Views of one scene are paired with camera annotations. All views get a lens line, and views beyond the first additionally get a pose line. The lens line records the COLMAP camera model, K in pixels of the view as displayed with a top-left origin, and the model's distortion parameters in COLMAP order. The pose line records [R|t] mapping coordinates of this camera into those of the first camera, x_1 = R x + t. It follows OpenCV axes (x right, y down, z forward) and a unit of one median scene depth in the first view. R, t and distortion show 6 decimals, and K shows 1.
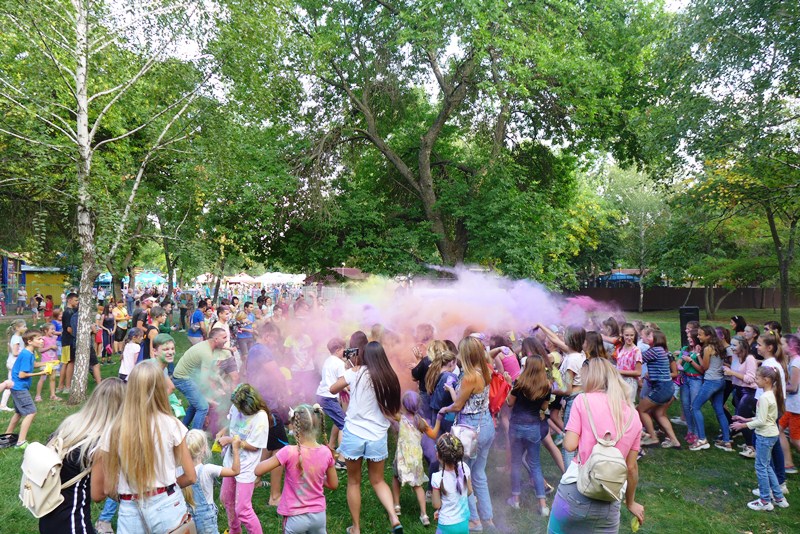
lens RADIAL K [[579.7, 0, 400.0], [0, 579.7, 267.0], [0, 0, 1]] dist [-0.001738, -0.001118]
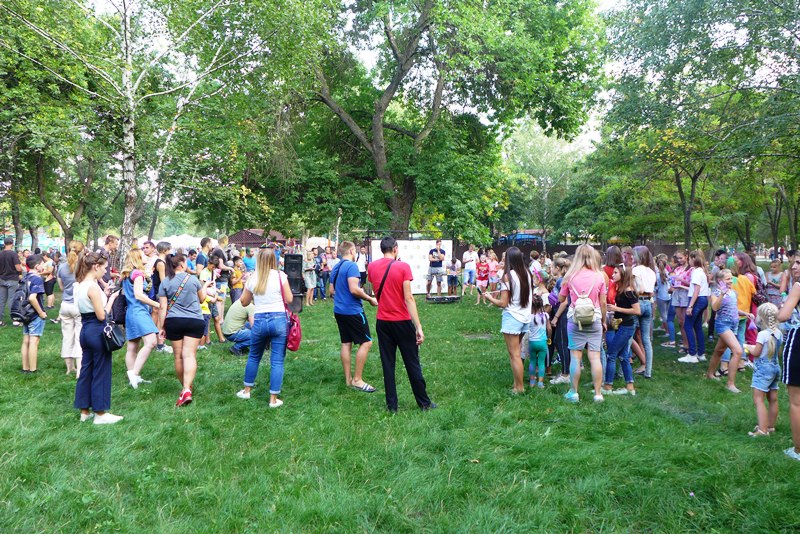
lens RADIAL K [[579.7, 0, 400.0], [0, 579.7, 267.0], [0, 0, 1]] dist [-0.001738, -0.001118]
pose [[0.982694, -0.015293, 0.184605, -0.101563], [0.004194, 0.998168, 0.060364, 0.016785], [-0.185190, -0.058545, 0.980957, -0.075508]]
